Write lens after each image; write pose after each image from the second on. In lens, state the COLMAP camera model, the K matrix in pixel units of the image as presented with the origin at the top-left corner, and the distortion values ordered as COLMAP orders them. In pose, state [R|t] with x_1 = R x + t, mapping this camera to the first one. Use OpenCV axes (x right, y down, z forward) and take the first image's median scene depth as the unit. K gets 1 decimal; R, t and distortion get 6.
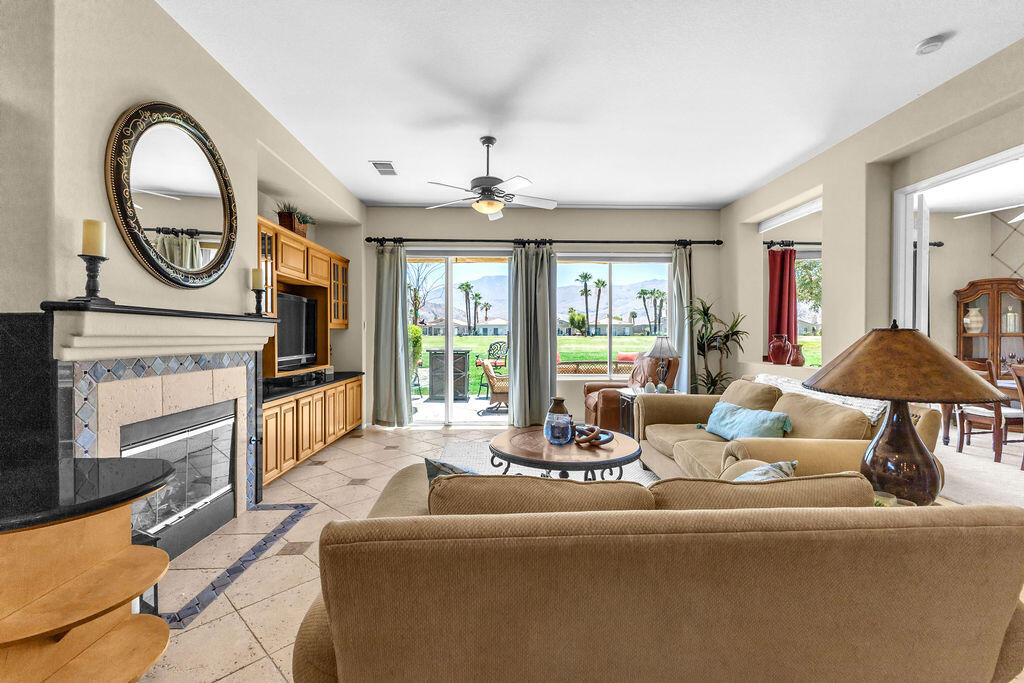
lens RADIAL K [[441.0, 0, 513.1], [0, 441.0, 340.1], [0, 0, 1]] dist [0.007214, 0.000372]
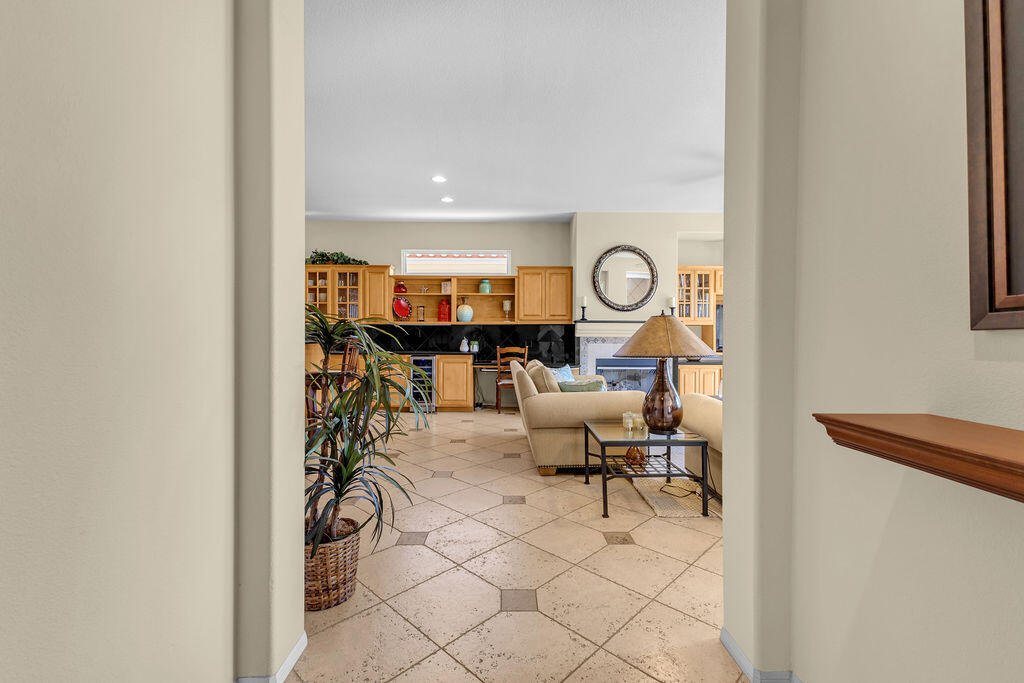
lens RADIAL K [[441.6, 0, 512.8], [0, 441.6, 336.3], [0, 0, 1]] dist [0.009745, -0.001898]
pose [[-0.014268, 0.001825, -0.999897, 0.800957], [-0.014051, 0.999899, 0.002025, 0.013726], [0.999799, 0.014078, -0.014241, 0.161487]]
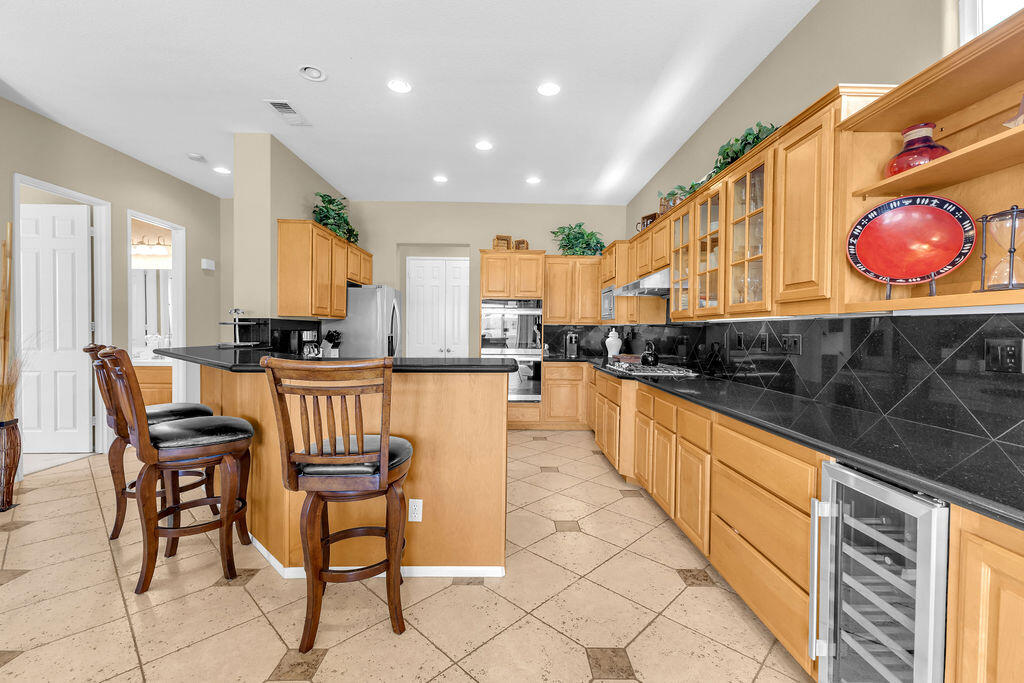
lens RADIAL K [[441.0, 0, 509.9], [0, 441.0, 344.9], [0, 0, 1]] dist [0.007214, 0.000372]
pose [[-0.999631, -0.008342, 0.025845, -0.139422], [-0.007212, 0.999026, 0.043532, -0.001675], [-0.026183, 0.043329, -0.998718, 0.132545]]
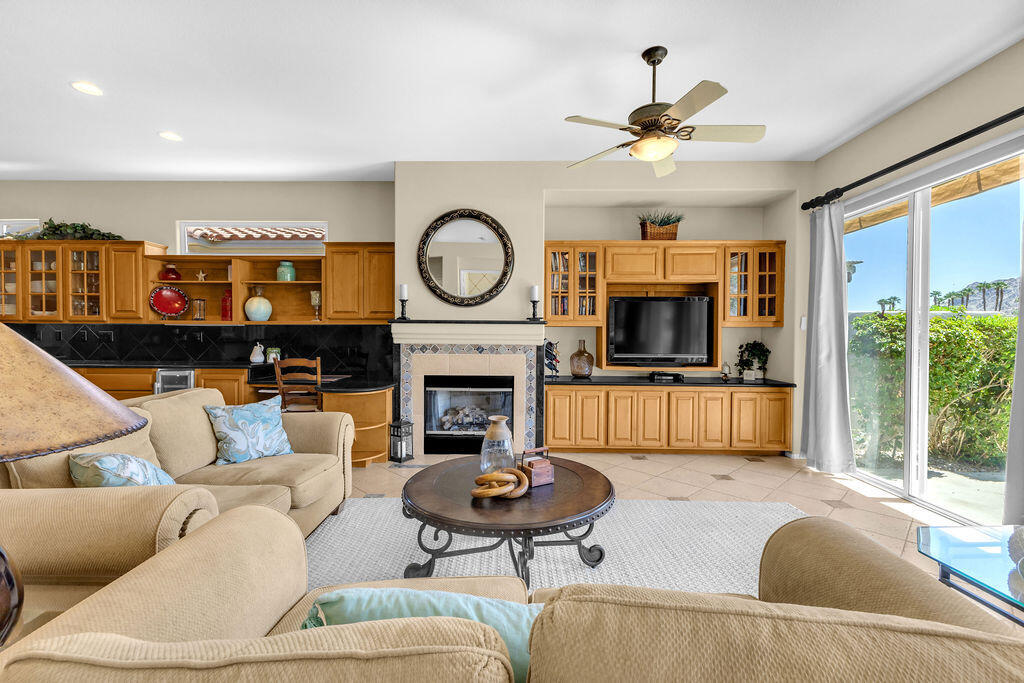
lens RADIAL K [[441.6, 0, 511.3], [0, 441.6, 340.4], [0, 0, 1]] dist [0.009745, -0.001898]
pose [[-0.048743, 0.013428, -0.998721, 0.439672], [-0.017936, 0.999737, 0.014317, -0.004736], [0.998650, 0.018611, -0.048489, 0.543234]]
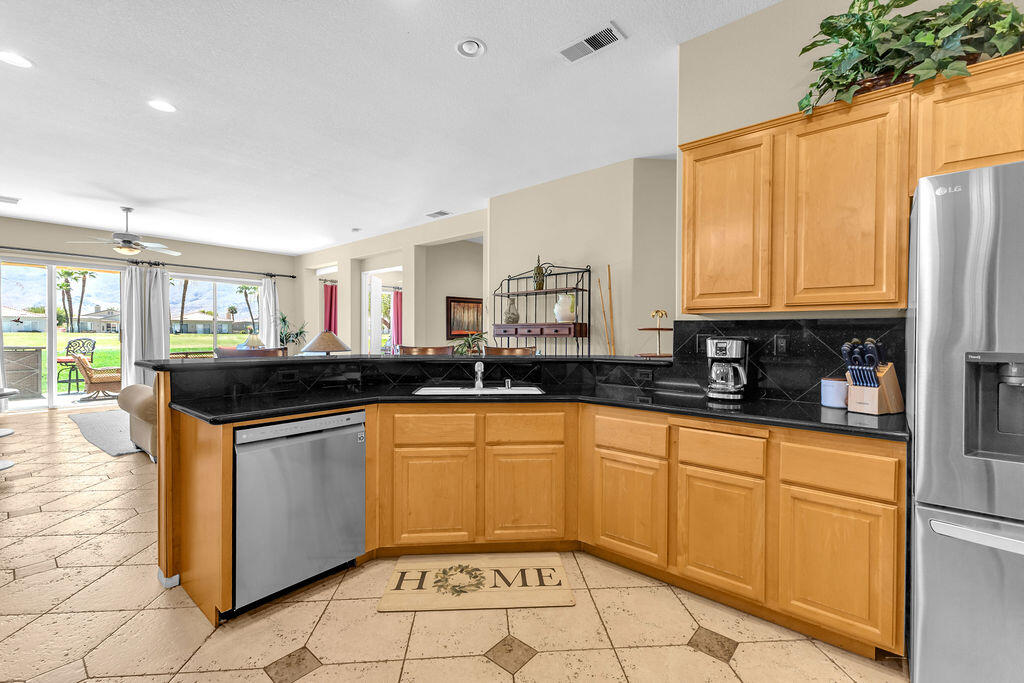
lens RADIAL K [[441.0, 0, 516.3], [0, 441.0, 338.4], [0, 0, 1]] dist [0.007214, 0.000372]
pose [[0.670168, -0.004317, 0.742197, -0.202774], [0.004242, 0.999989, 0.001987, 0.007867], [-0.742197, 0.001817, 0.670179, -0.728105]]
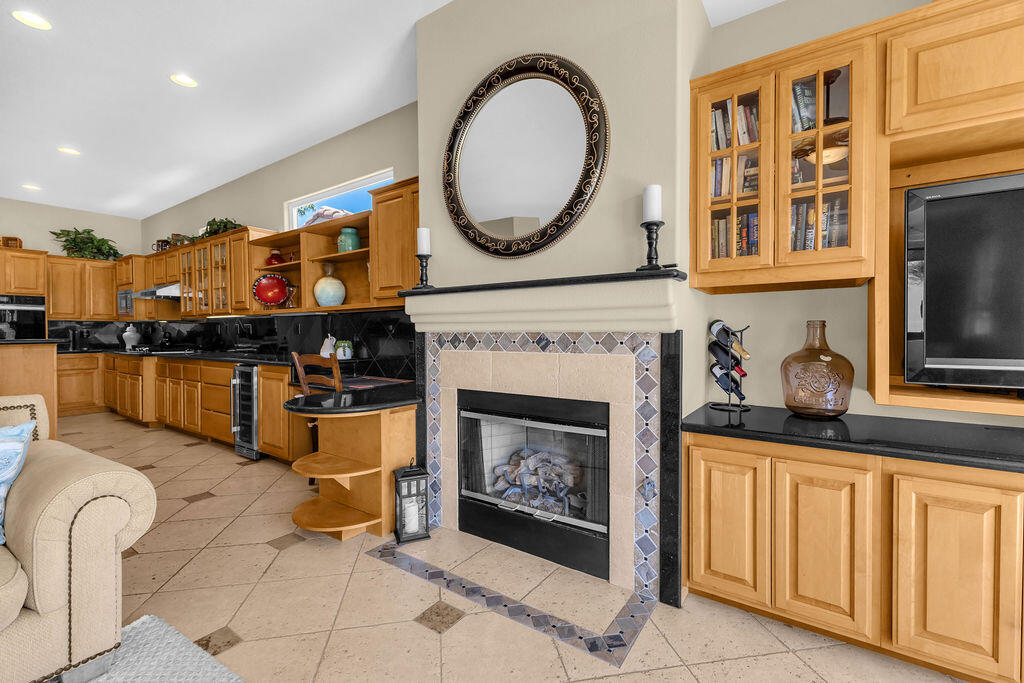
lens RADIAL K [[441.6, 0, 513.9], [0, 441.6, 338.0], [0, 0, 1]] dist [0.009745, -0.001898]
pose [[-0.598056, 0.010169, -0.801390, -0.009070], [-0.006017, 0.999834, 0.017178, 0.013000], [0.801432, 0.015095, -0.597895, 0.653693]]
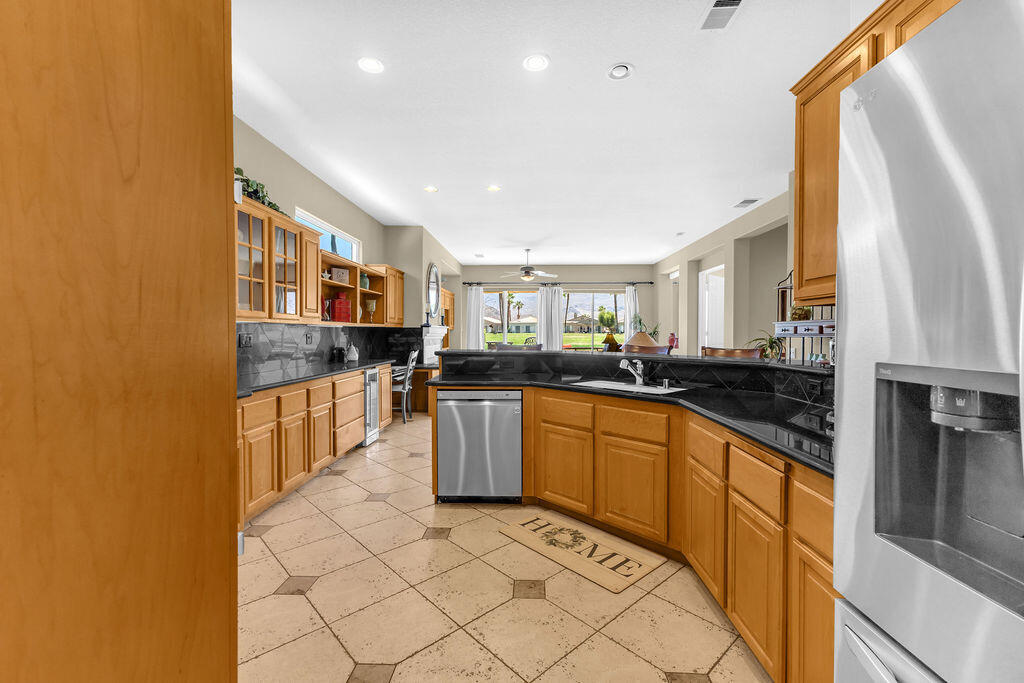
lens RADIAL K [[441.6, 0, 514.6], [0, 441.6, 337.1], [0, 0, 1]] dist [0.009745, -0.001898]
pose [[0.997650, 0.001436, -0.068500, 0.022987], [-0.001524, 0.999998, -0.001242, 0.008532], [0.068498, 0.001344, 0.997650, -0.894773]]
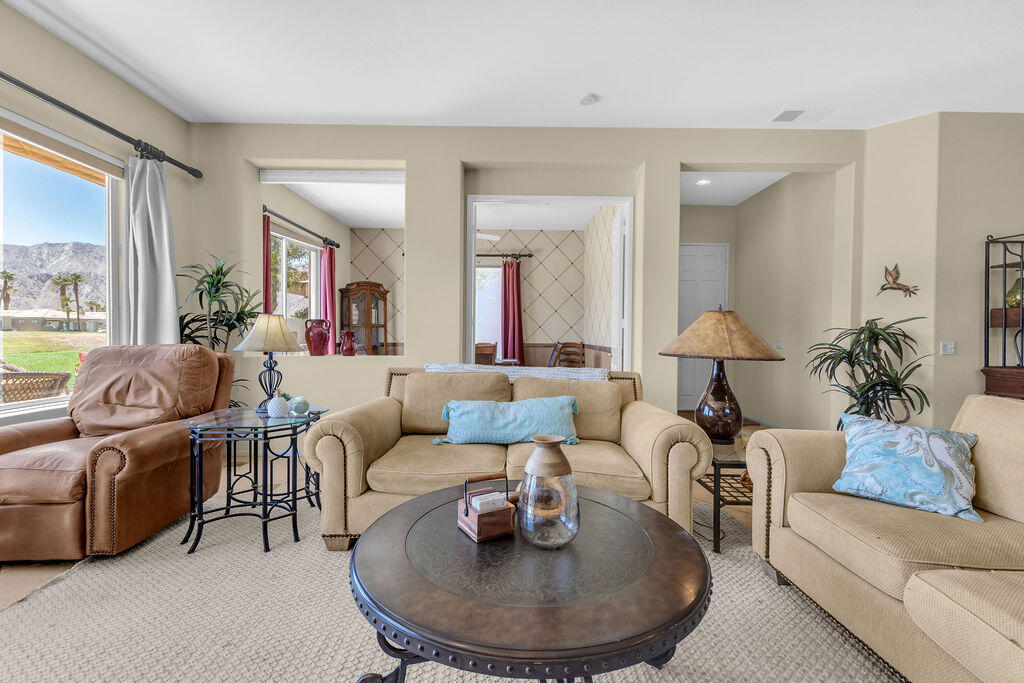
lens RADIAL K [[441.6, 0, 516.0], [0, 441.6, 340.7], [0, 0, 1]] dist [0.009745, -0.001898]
pose [[0.032204, -0.009174, 0.999439, -0.175151], [0.000161, 0.999958, 0.009174, 0.018466], [-0.999481, -0.000134, 0.032204, 0.523680]]
